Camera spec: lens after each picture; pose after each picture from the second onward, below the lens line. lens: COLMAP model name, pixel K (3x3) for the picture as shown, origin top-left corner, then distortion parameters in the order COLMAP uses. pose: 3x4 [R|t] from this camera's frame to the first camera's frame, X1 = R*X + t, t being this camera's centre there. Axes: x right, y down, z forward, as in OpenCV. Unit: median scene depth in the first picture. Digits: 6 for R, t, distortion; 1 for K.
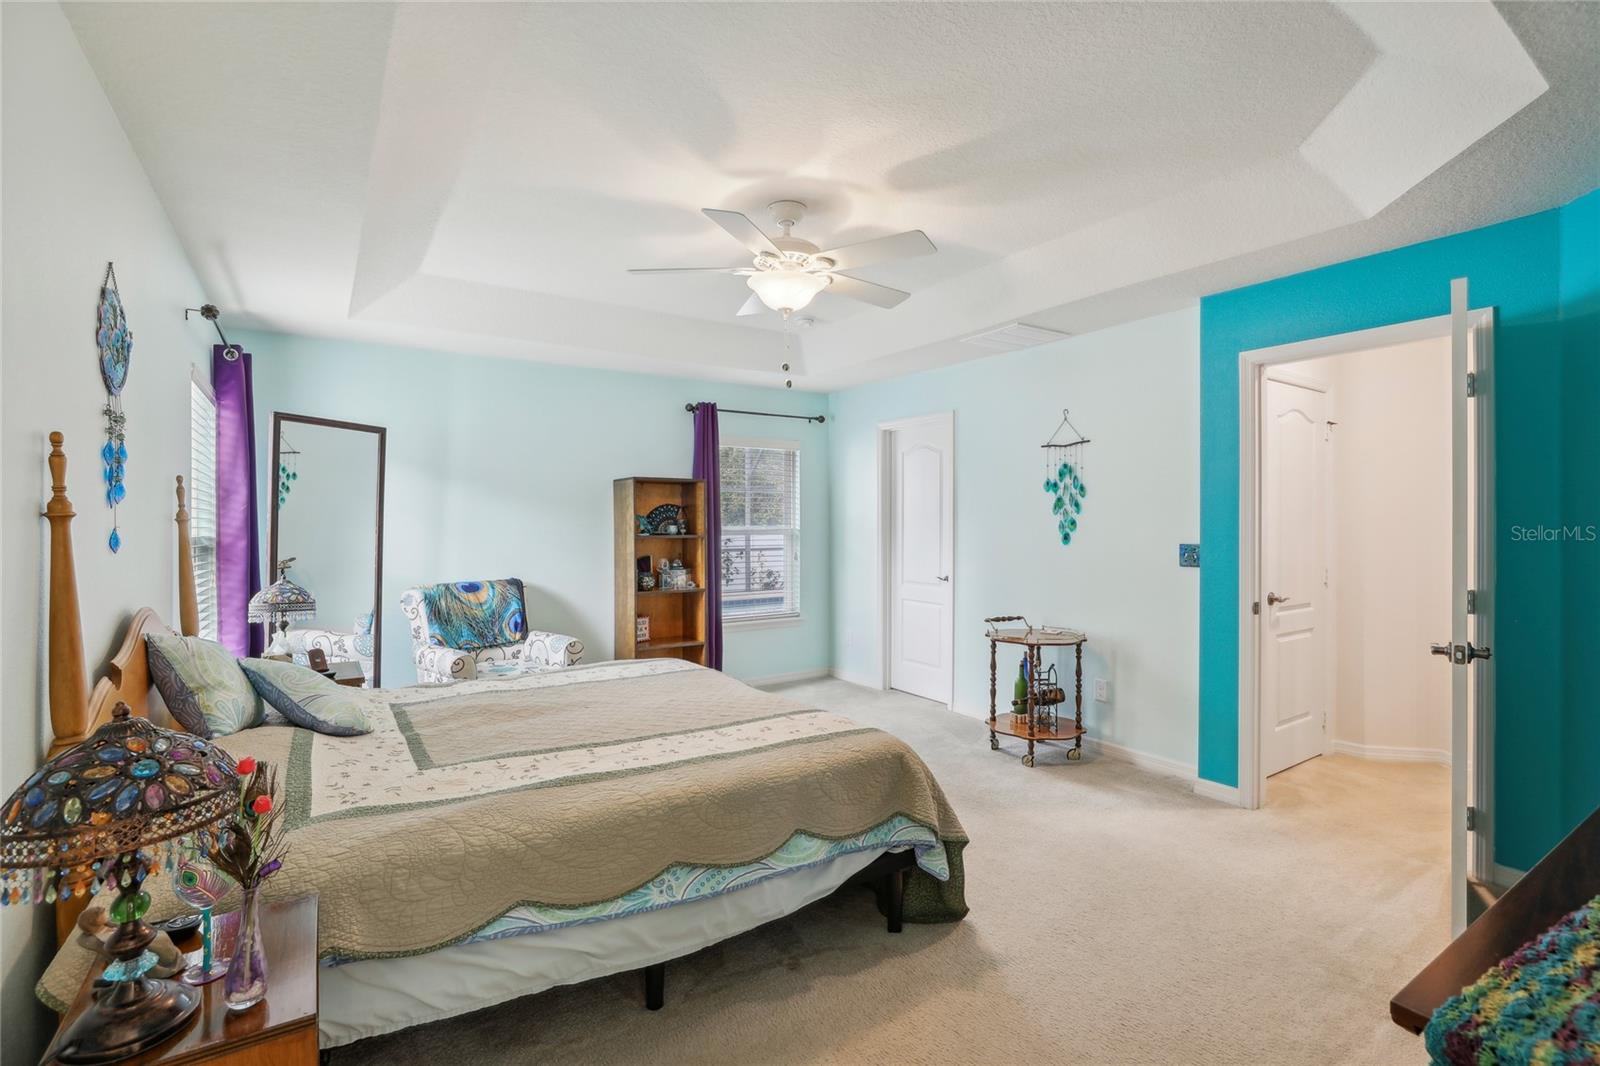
lens RADIAL K [[732.9, 0, 800.1], [0, 732.9, 523.3], [0, 0, 1]] dist [-0.030710, 0.012849]
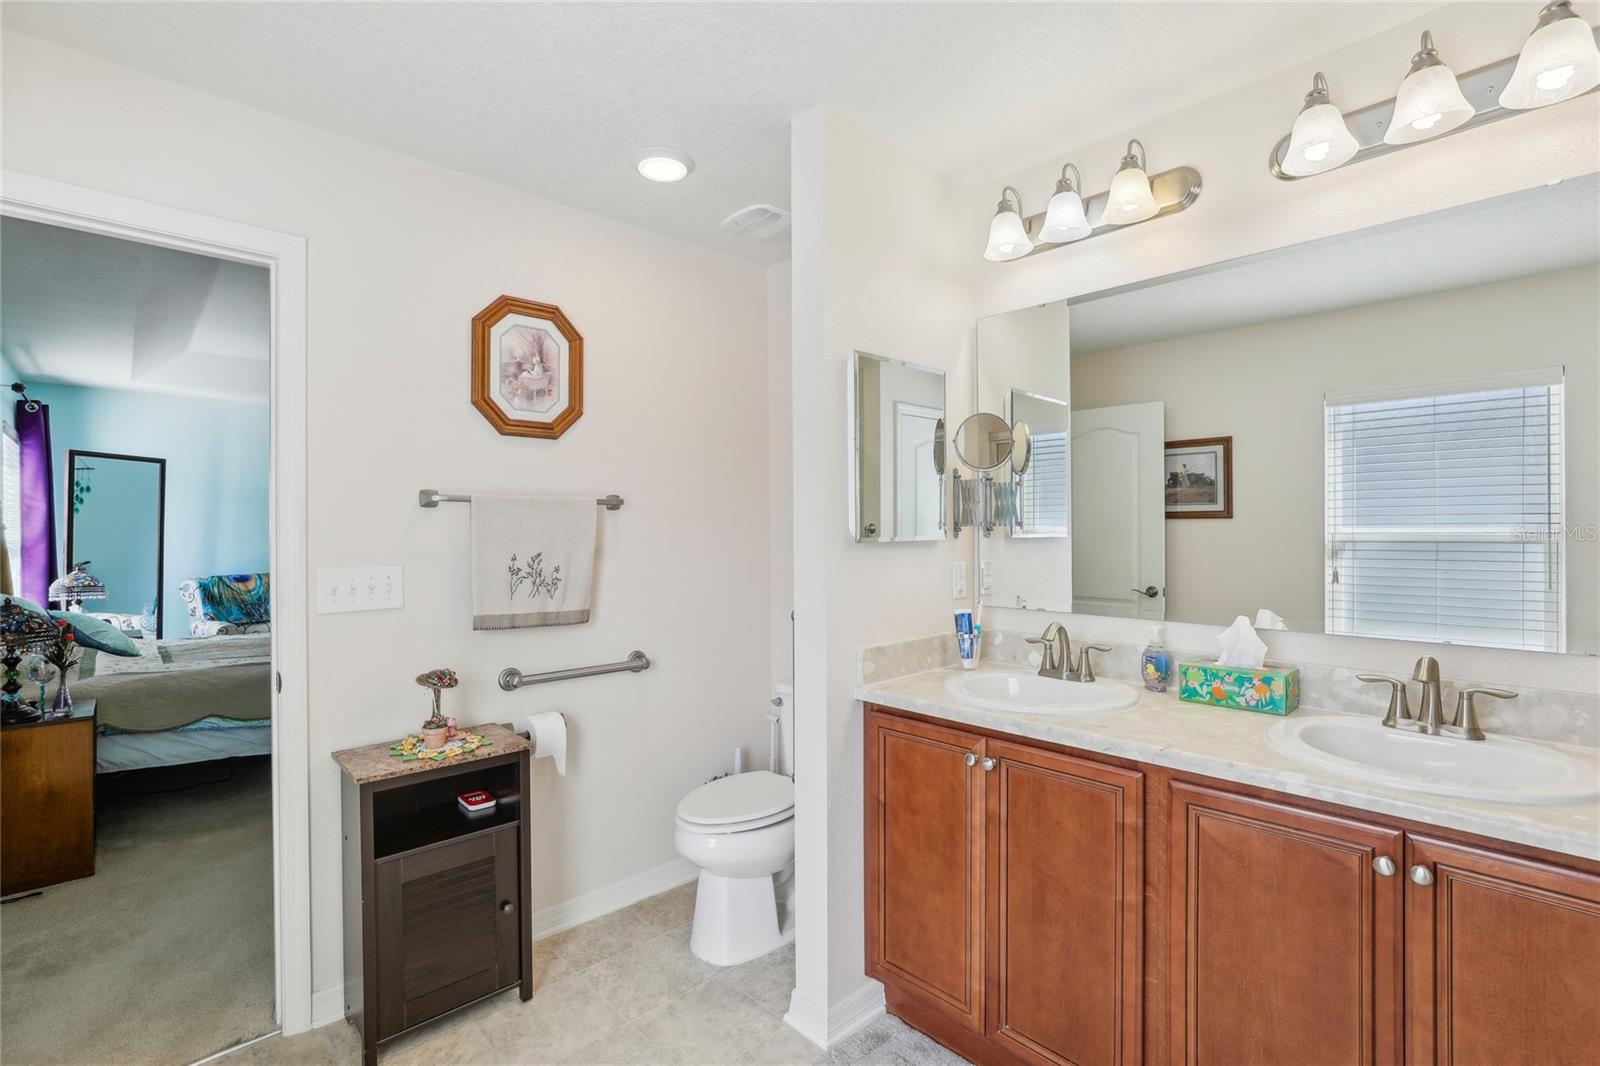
lens RADIAL K [[741.3, 0, 800.0], [0, 741.3, 533.0], [0, 0, 1]] dist [-0.031074, 0.015794]
pose [[0.987106, -0.002901, 0.160040, 0.425901], [0.002055, 0.999983, 0.005454, -0.000065], [-0.160053, -0.005055, 0.987096, -0.598552]]
